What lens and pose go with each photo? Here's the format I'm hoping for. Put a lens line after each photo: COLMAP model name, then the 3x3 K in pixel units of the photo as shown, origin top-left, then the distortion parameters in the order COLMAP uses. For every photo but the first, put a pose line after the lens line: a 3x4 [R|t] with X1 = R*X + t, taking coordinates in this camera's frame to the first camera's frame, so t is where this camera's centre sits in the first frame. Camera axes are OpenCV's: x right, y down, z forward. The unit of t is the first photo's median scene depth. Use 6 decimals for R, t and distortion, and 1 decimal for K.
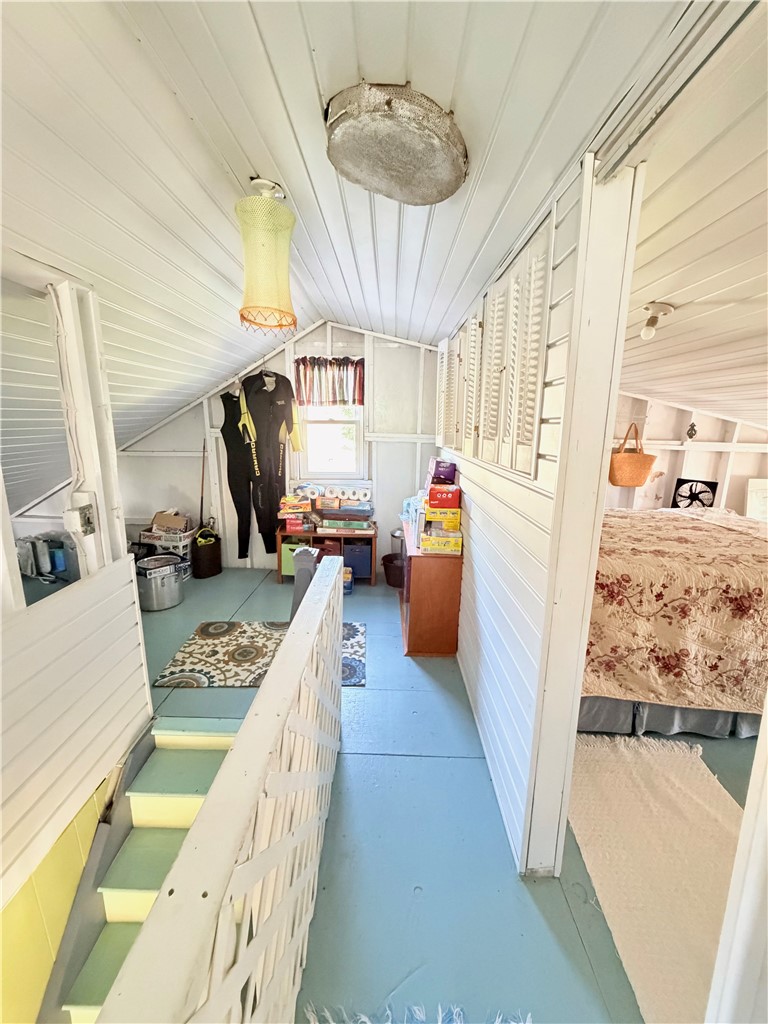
lens RADIAL K [[408.7, 0, 384.1], [0, 408.7, 511.0], [0, 0, 1]] dist [0.001323, 0.000134]
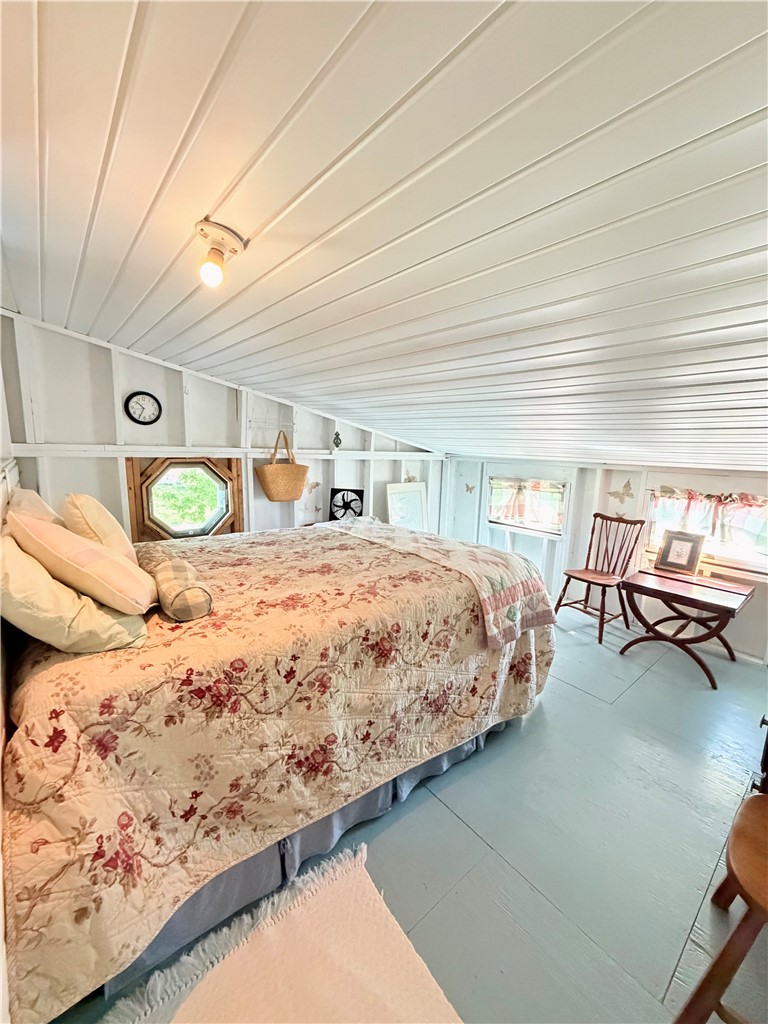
lens RADIAL K [[408.7, 0, 384.1], [0, 408.7, 511.0], [0, 0, 1]] dist [0.001323, 0.000134]
pose [[0.764801, -0.104161, 0.635791, 0.379098], [0.120235, 0.992583, 0.017981, -0.056596], [-0.632948, 0.062693, 0.771652, 0.346774]]
